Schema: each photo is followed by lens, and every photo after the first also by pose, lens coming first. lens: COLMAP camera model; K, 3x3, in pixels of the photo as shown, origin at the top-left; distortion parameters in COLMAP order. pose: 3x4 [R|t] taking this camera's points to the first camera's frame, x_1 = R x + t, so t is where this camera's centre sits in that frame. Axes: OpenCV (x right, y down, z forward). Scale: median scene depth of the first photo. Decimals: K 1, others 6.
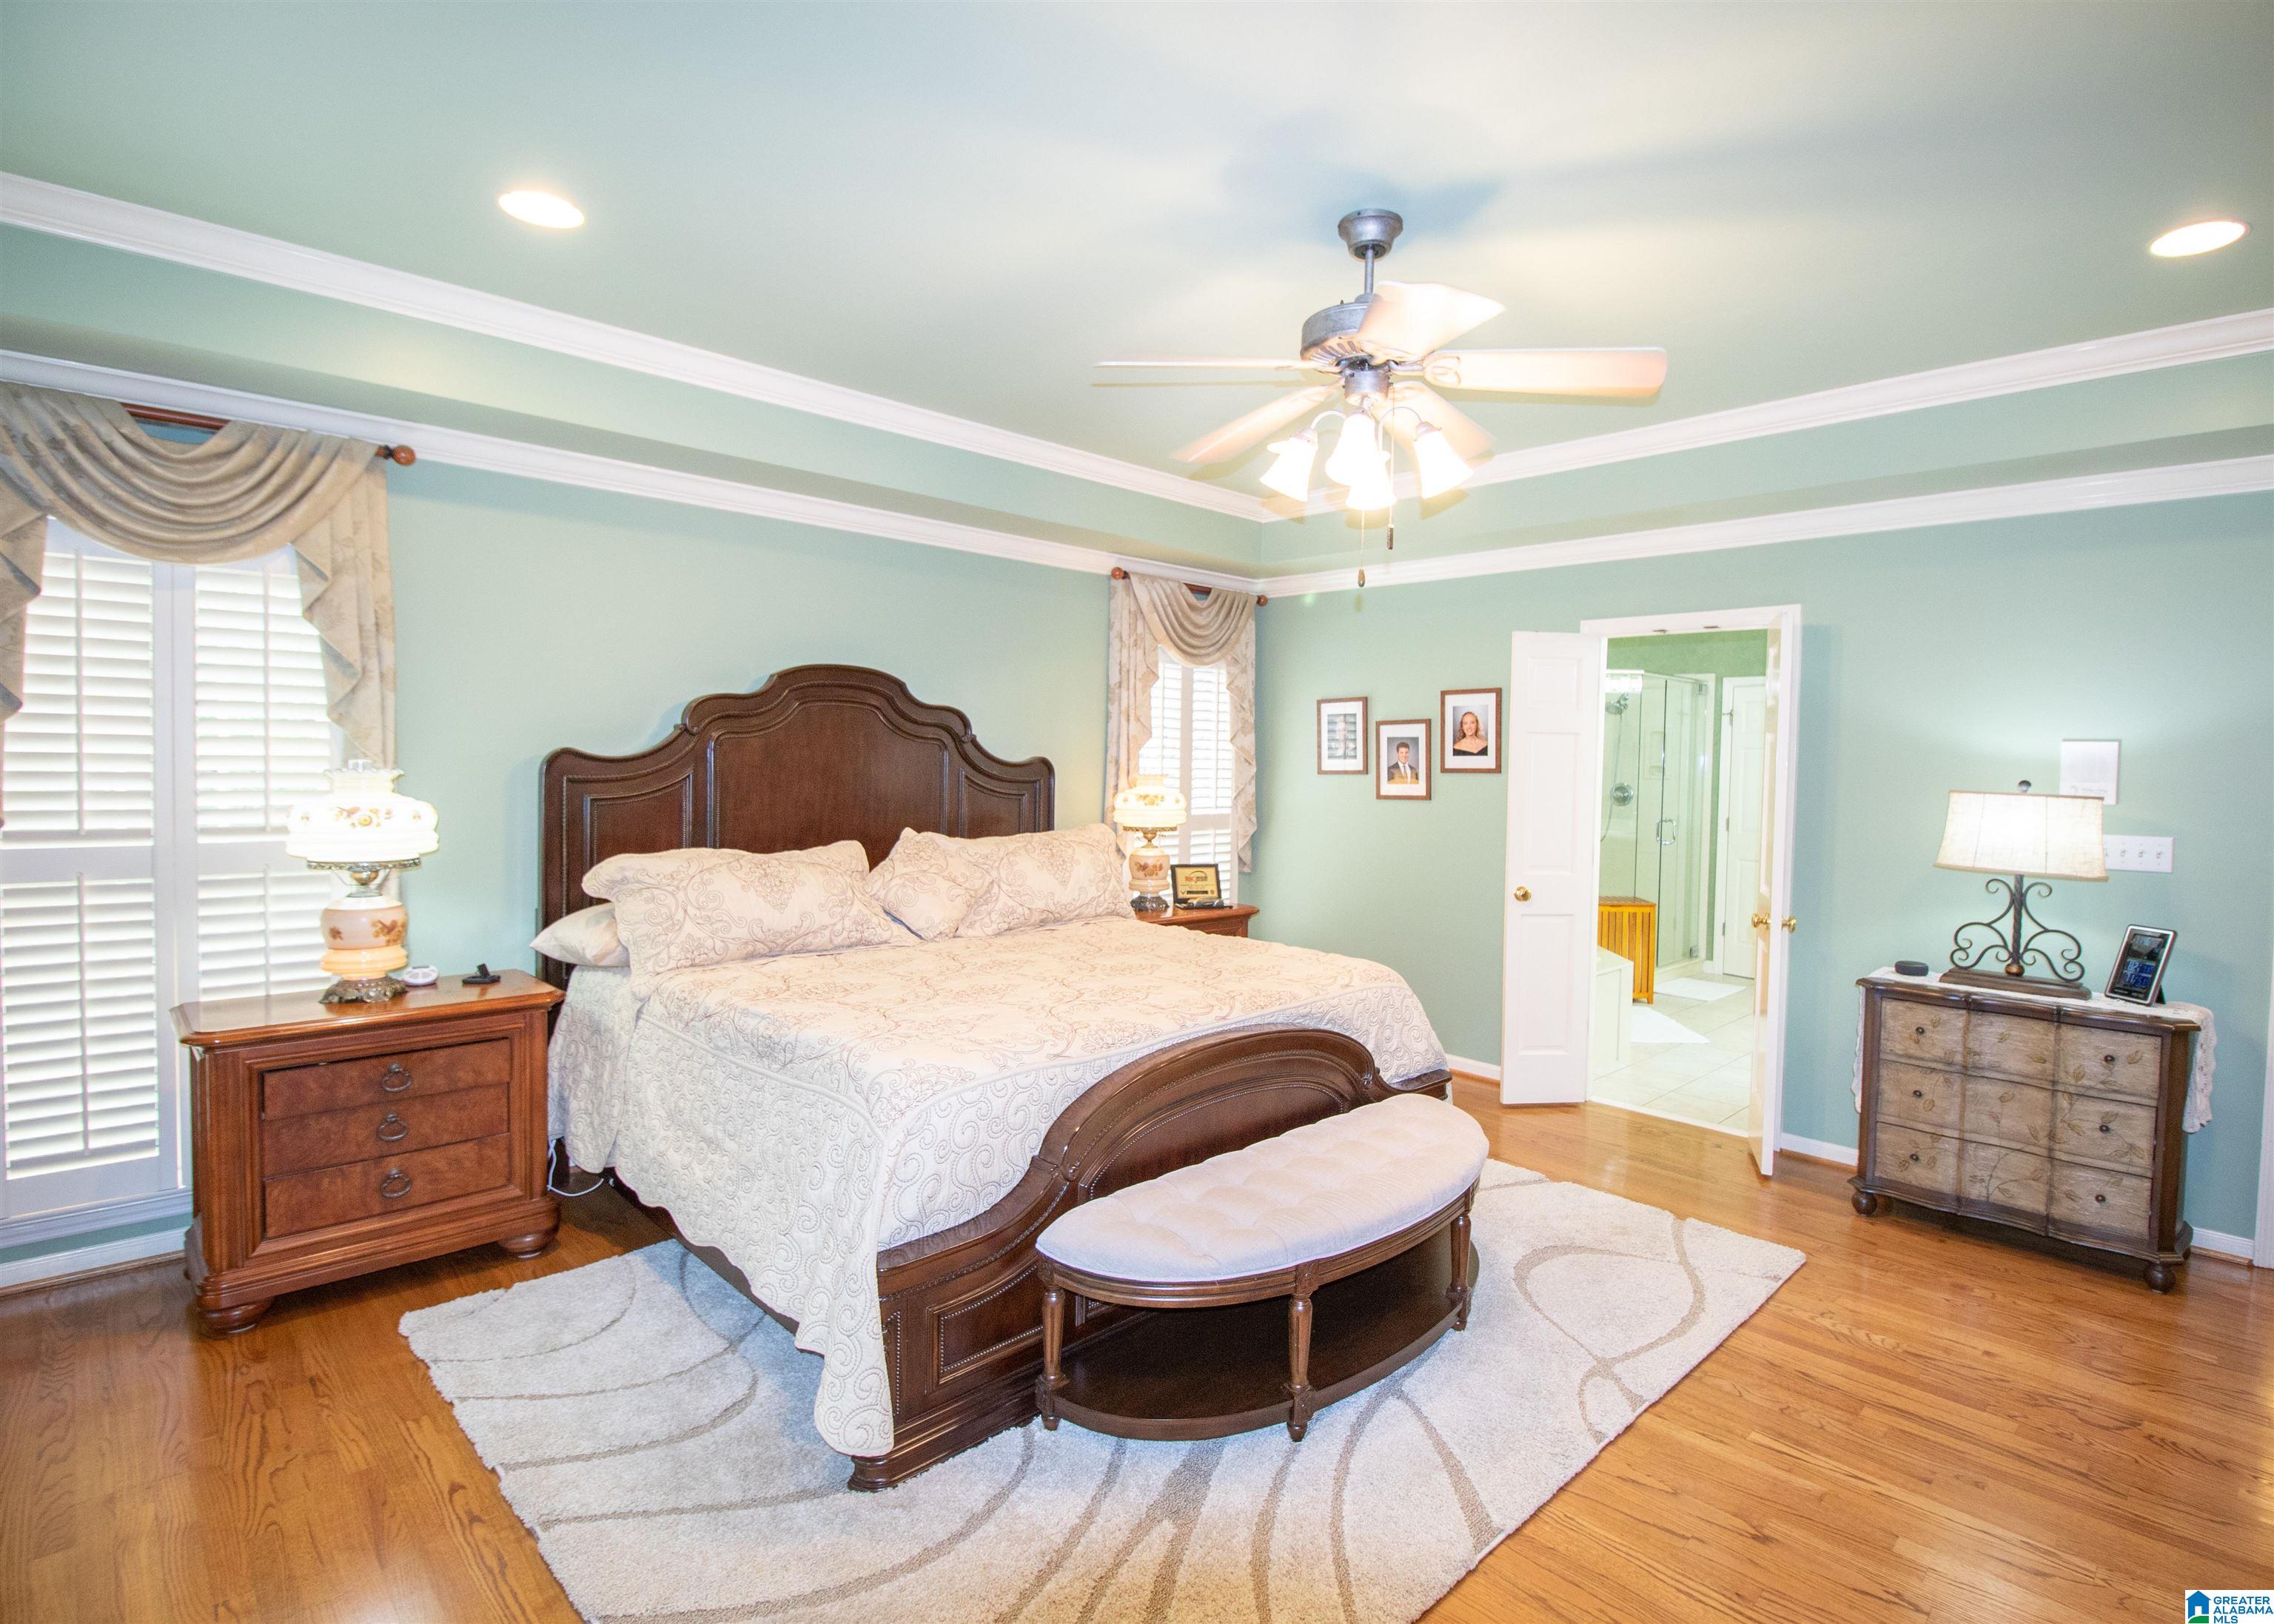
lens RADIAL K [[1111.1, 0, 1180.4], [0, 1111.1, 795.7], [0, 0, 1]] dist [0.000843, -0.011851]
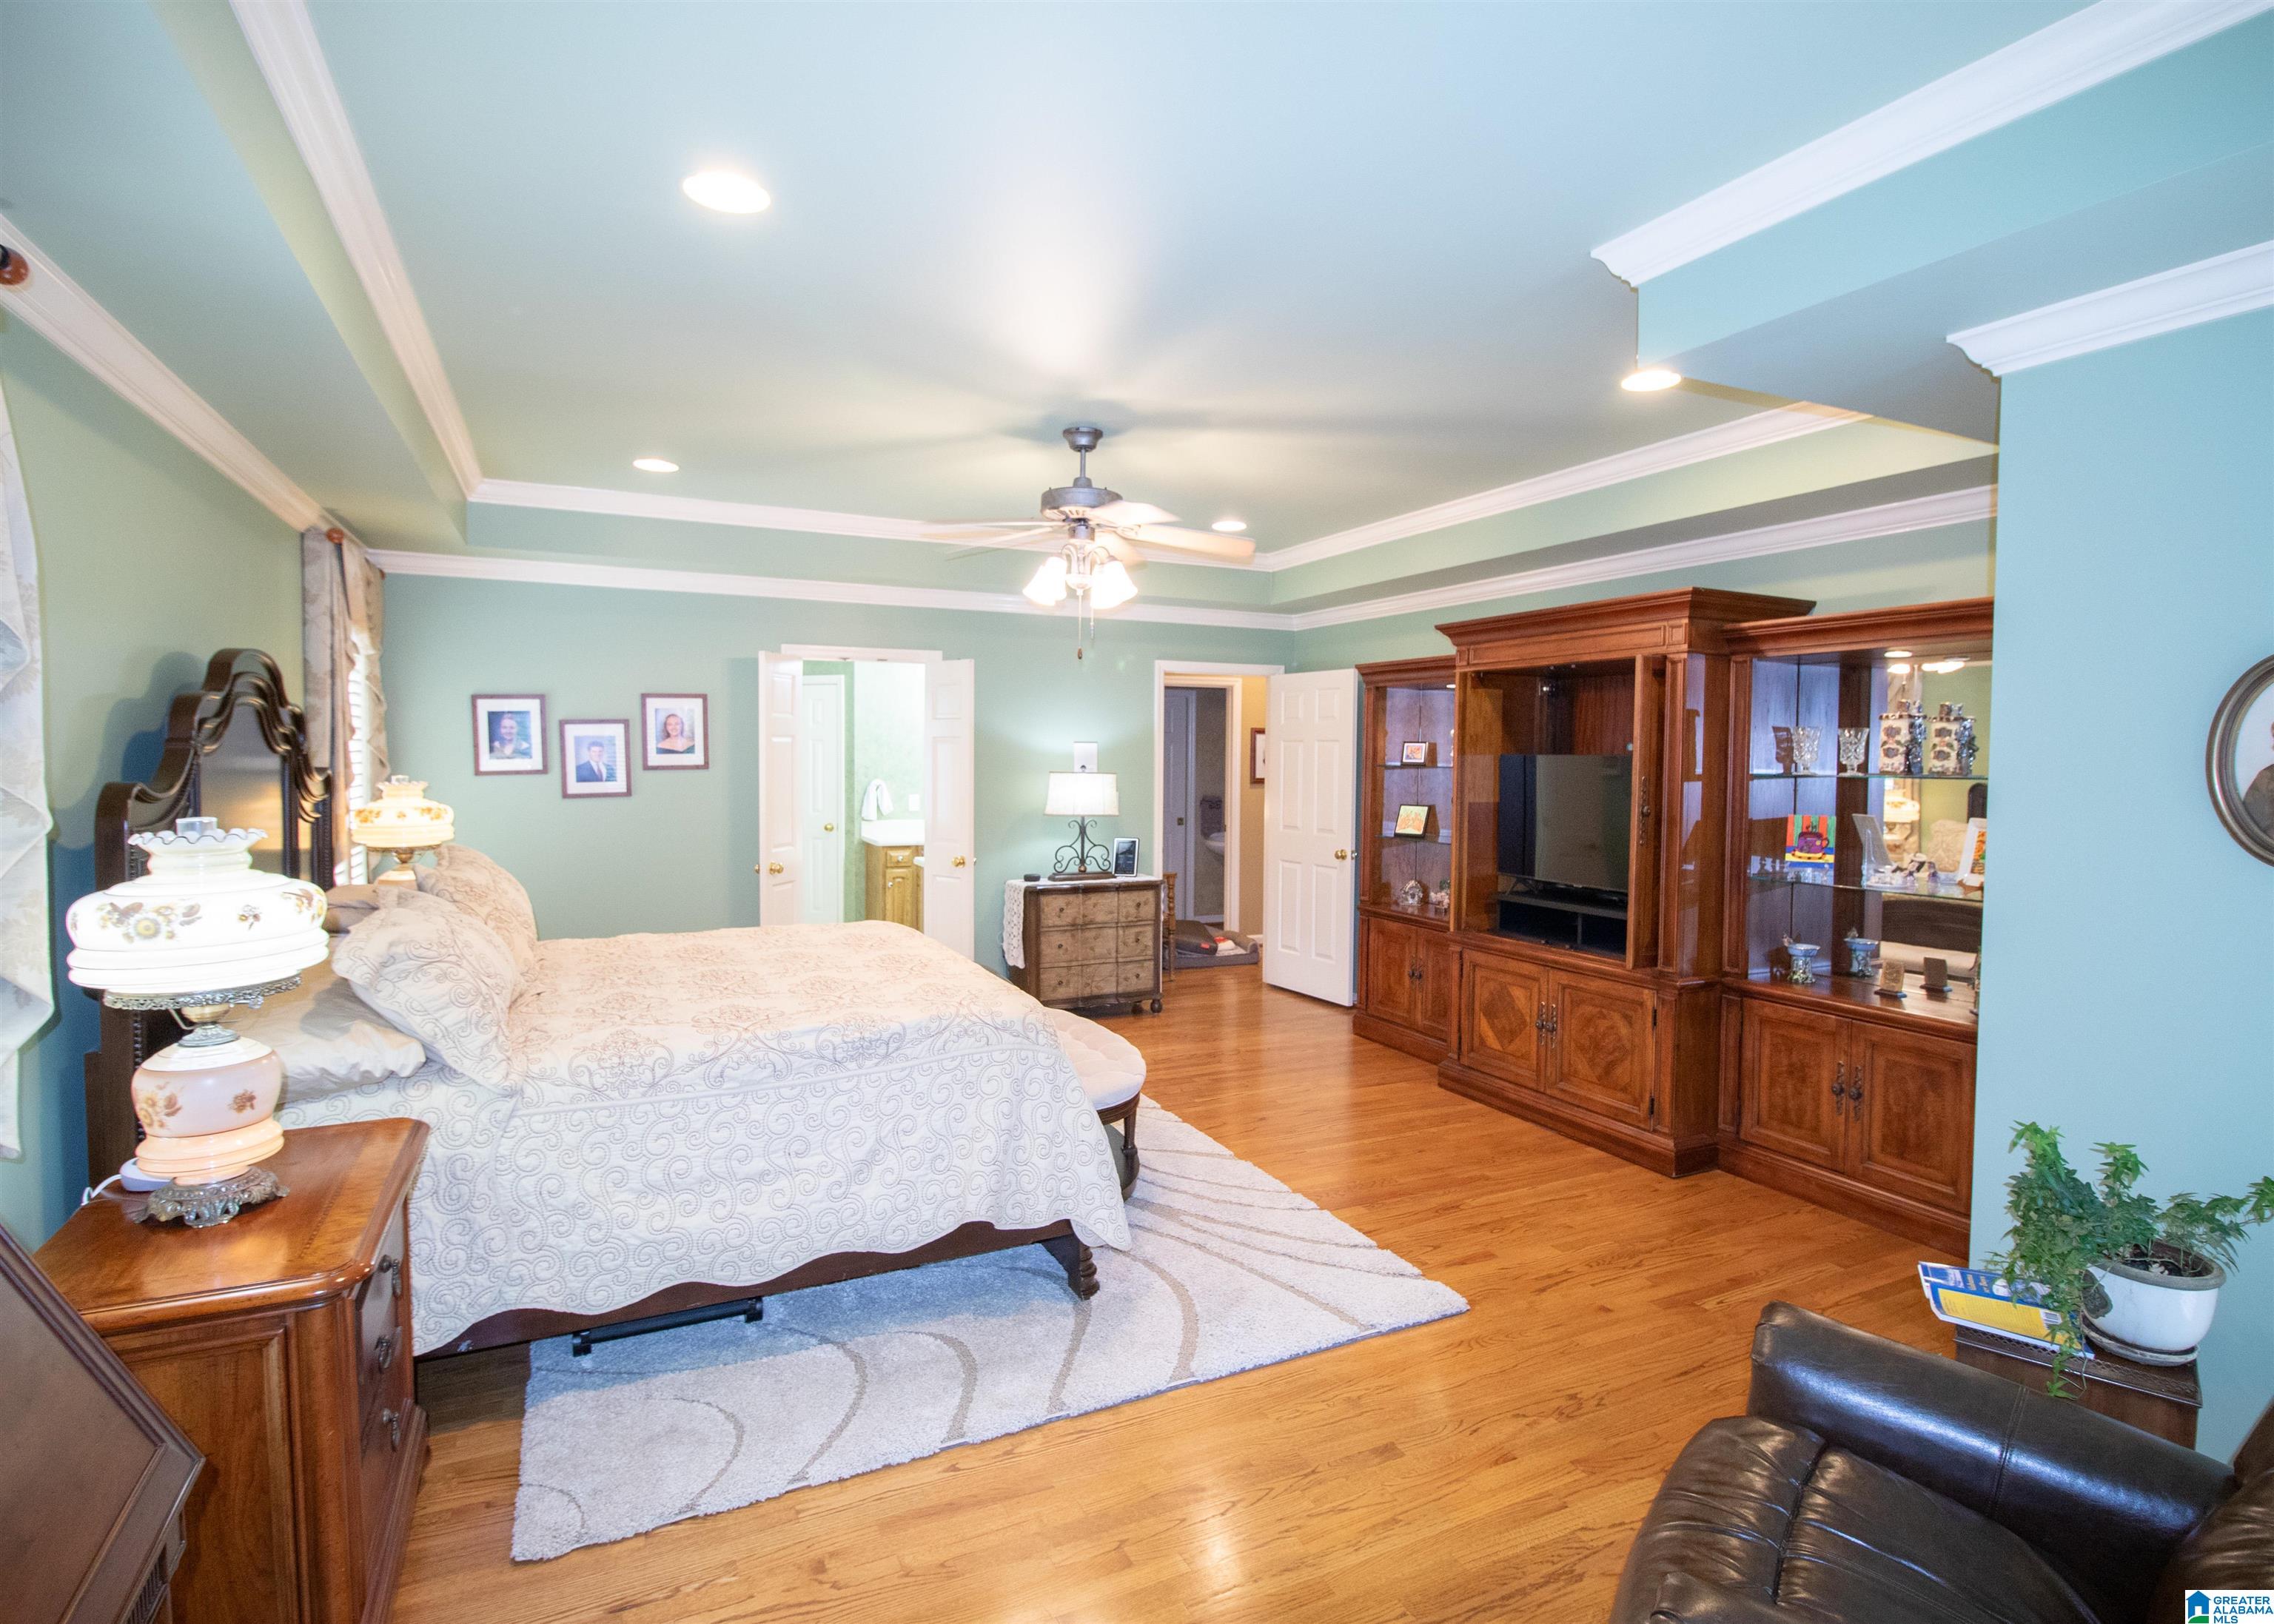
lens RADIAL K [[1111.1, 0, 1180.4], [0, 1111.1, 795.7], [0, 0, 1]] dist [0.000843, -0.011851]
pose [[0.328950, -0.056804, 0.942637, -0.851604], [0.032012, 0.998286, 0.048986, -0.044905], [-0.943805, 0.014062, 0.330204, 0.223769]]
